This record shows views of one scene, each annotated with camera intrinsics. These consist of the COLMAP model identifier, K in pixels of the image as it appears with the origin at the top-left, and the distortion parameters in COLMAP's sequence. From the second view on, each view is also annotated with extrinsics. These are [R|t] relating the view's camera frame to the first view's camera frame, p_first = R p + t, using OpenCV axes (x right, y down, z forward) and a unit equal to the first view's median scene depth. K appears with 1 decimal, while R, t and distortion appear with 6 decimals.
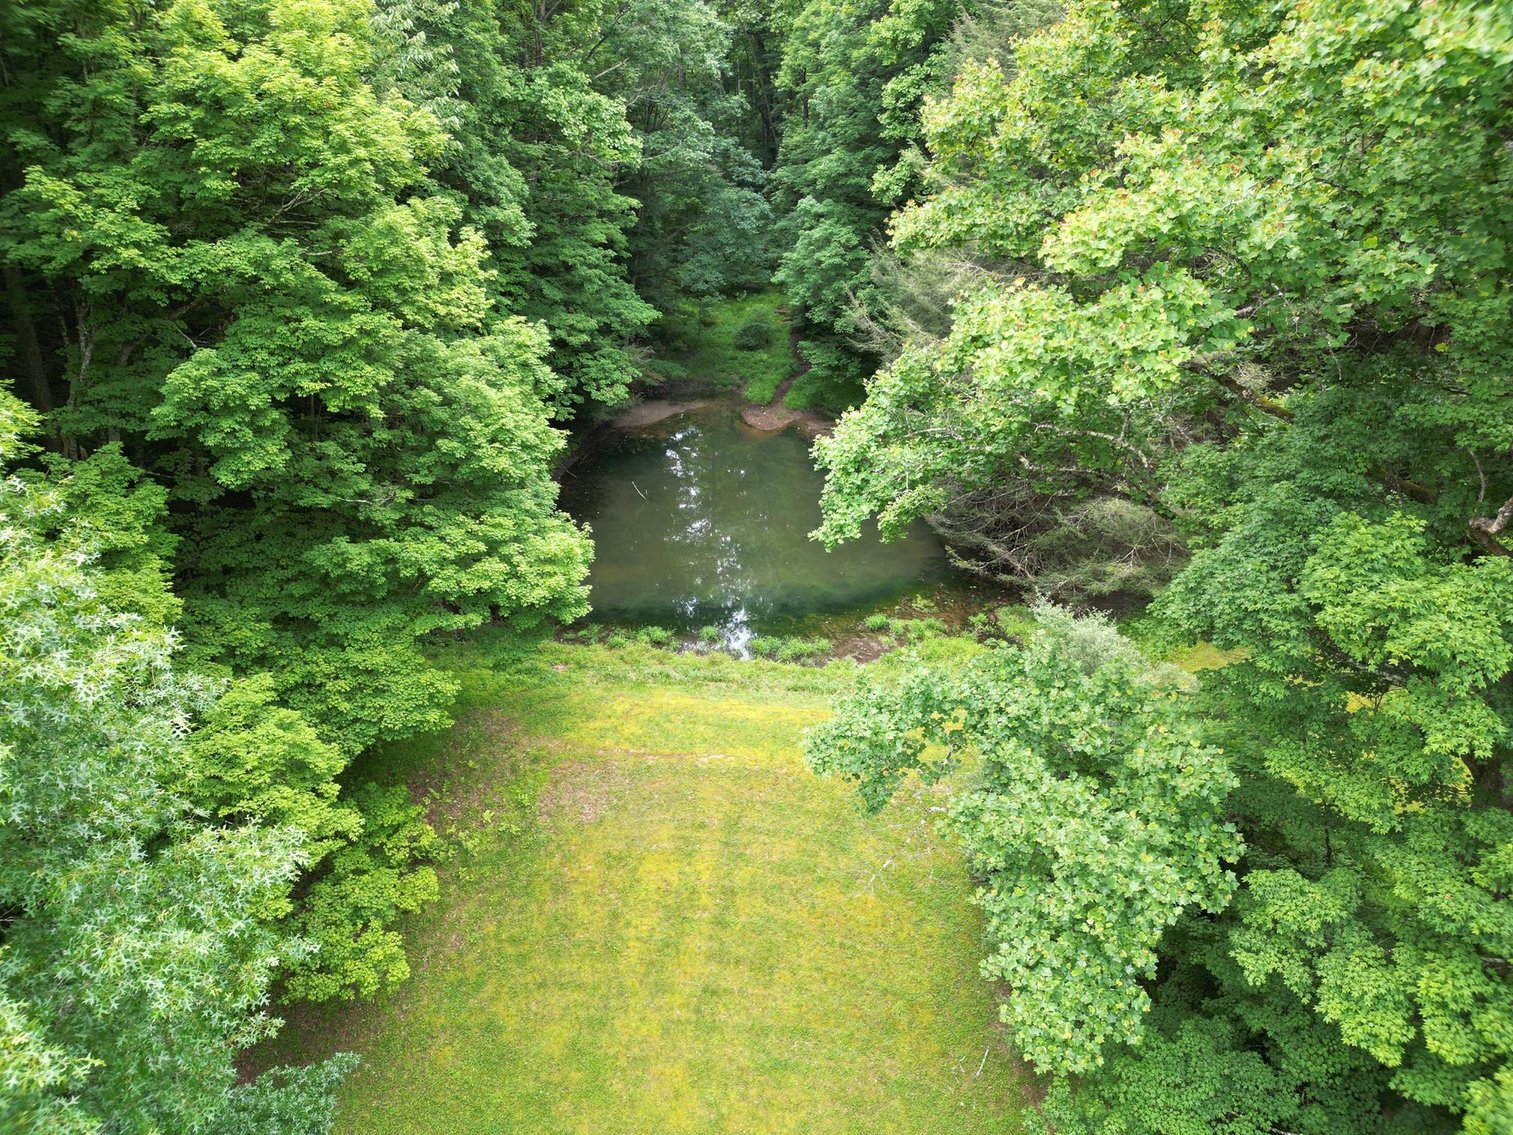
lens RADIAL K [[1072.6, 0, 758.6], [0, 1072.6, 566.6], [0, 0, 1]] dist [0.128361, -0.169543]
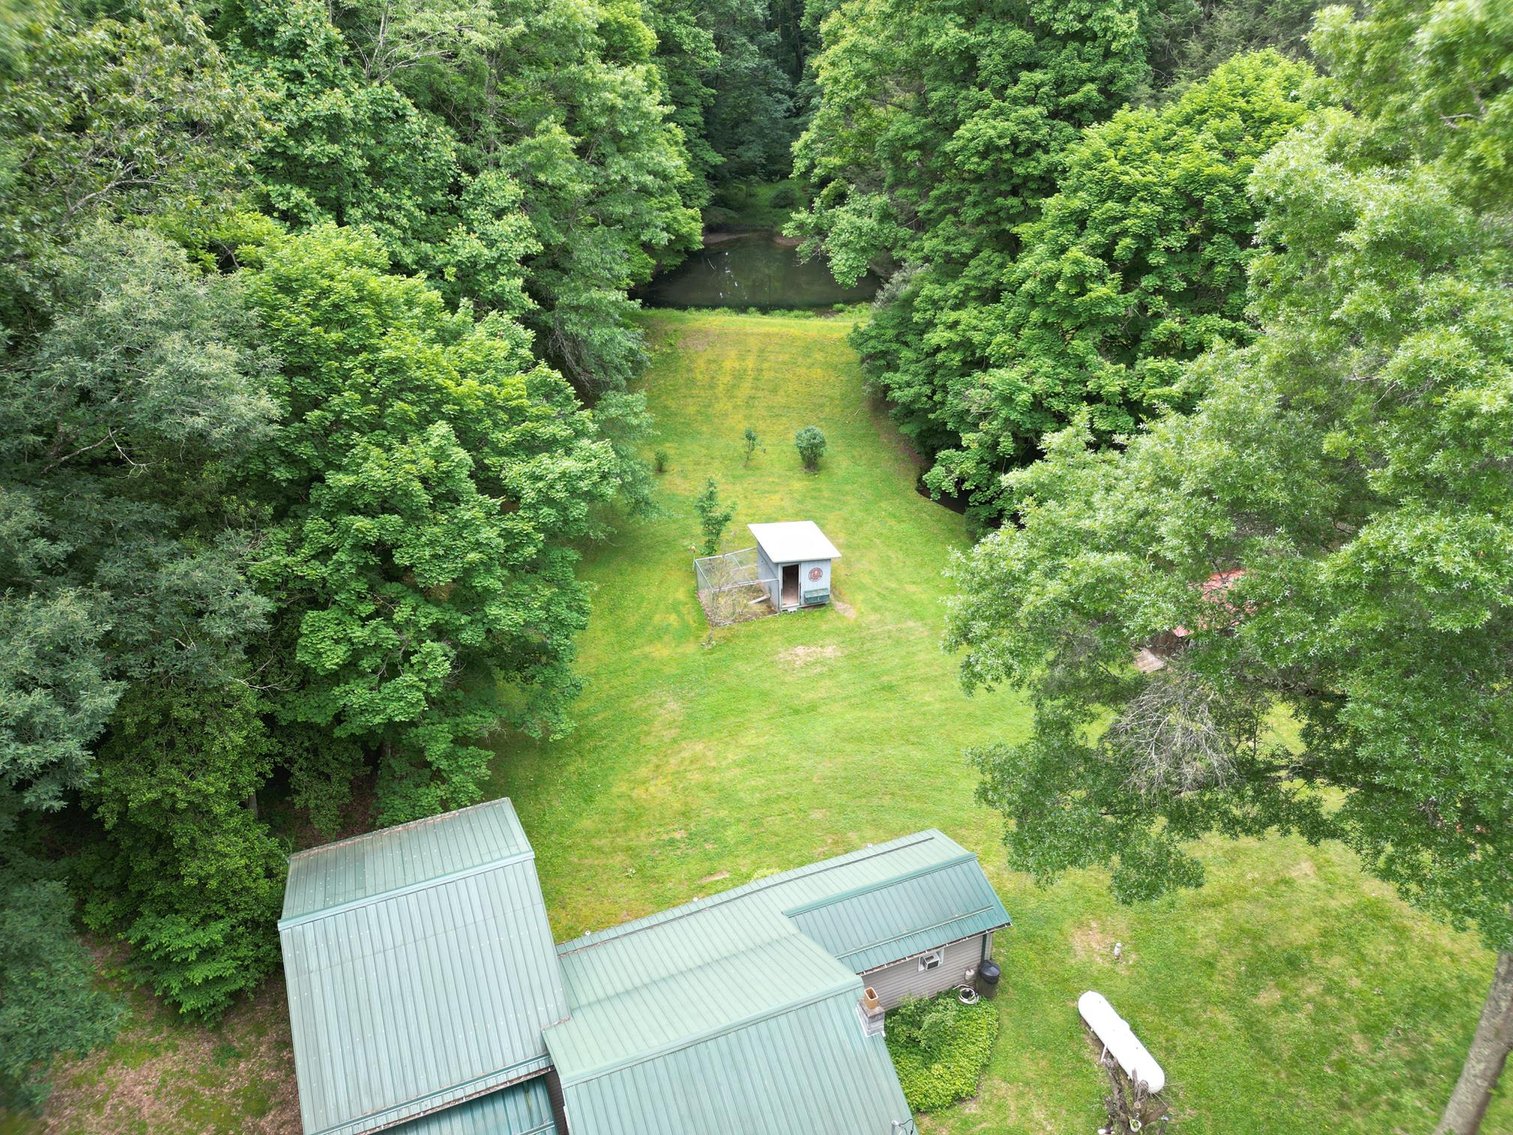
lens RADIAL K [[1056.6, 0, 757.6], [0, 1056.6, 569.5], [0, 0, 1]] dist [0.075133, -0.080388]
pose [[0.999244, 0.017219, -0.034843, 0.054305], [-0.015525, 0.998711, 0.048324, 0.603604], [0.035631, -0.047747, 0.998224, -1.306436]]
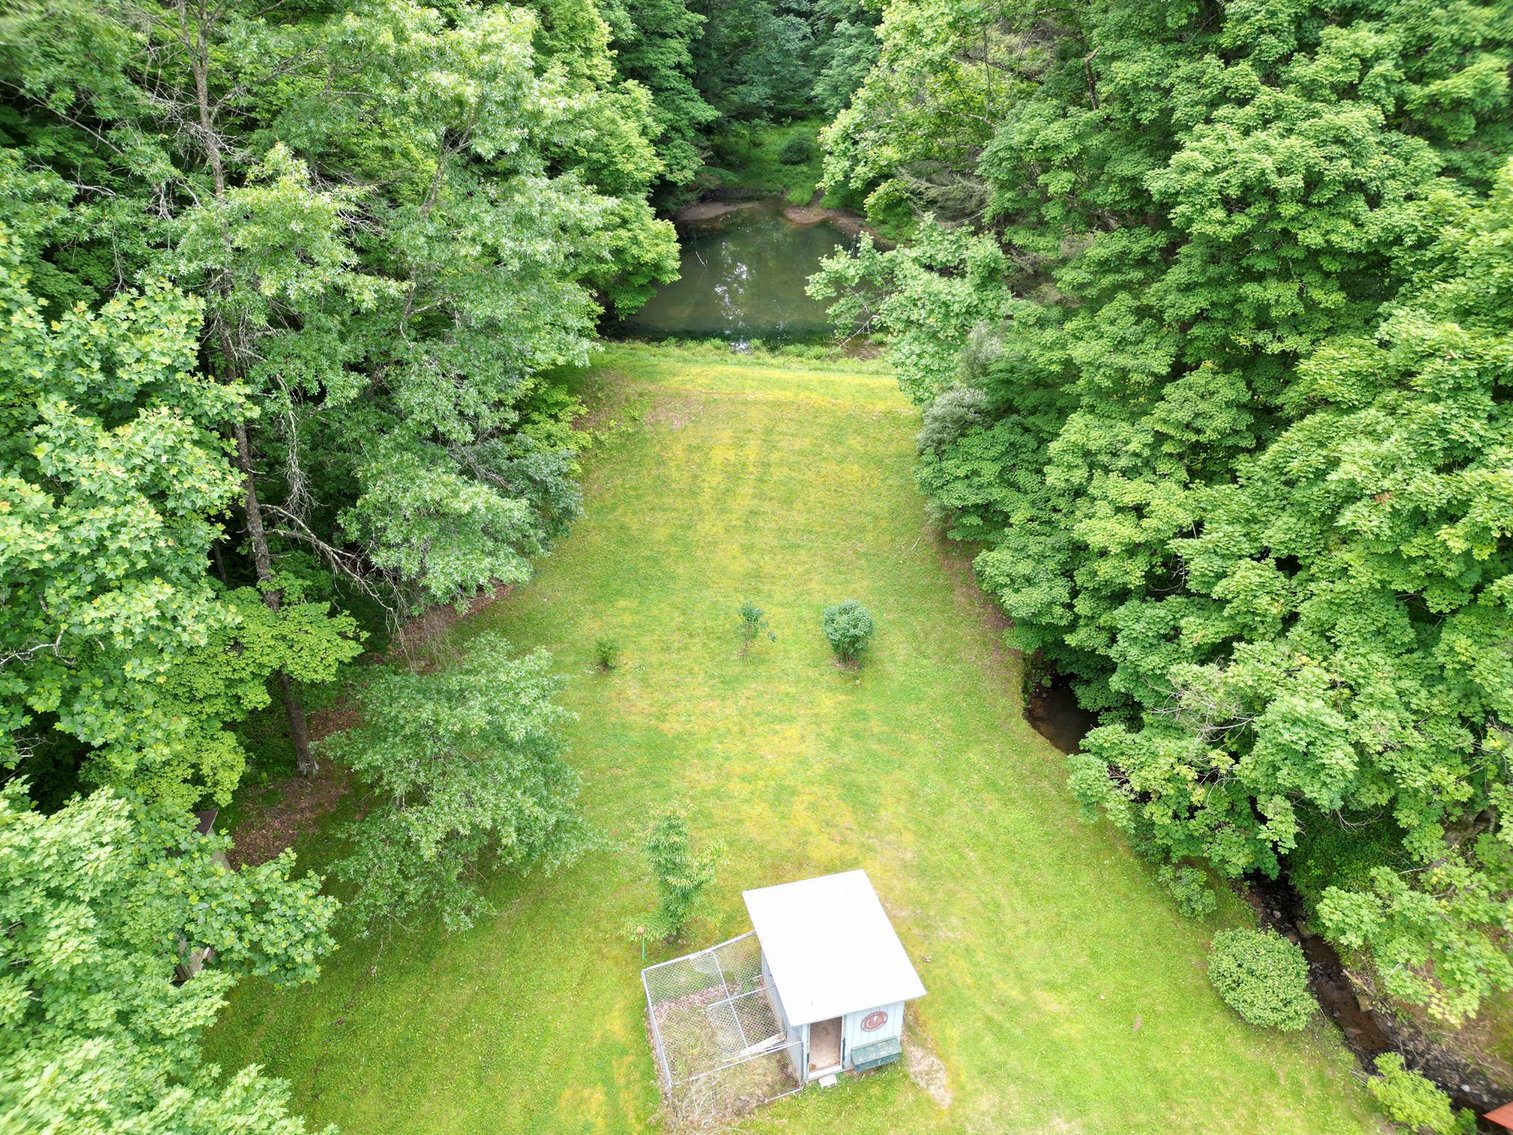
lens RADIAL K [[1056.6, 0, 757.6], [0, 1056.6, 569.5], [0, 0, 1]] dist [0.075133, -0.080388]
pose [[0.999008, 0.021406, -0.039045, 0.022383], [-0.016524, 0.992473, 0.121345, 0.253980], [0.041349, -0.120579, 0.991842, -0.532848]]
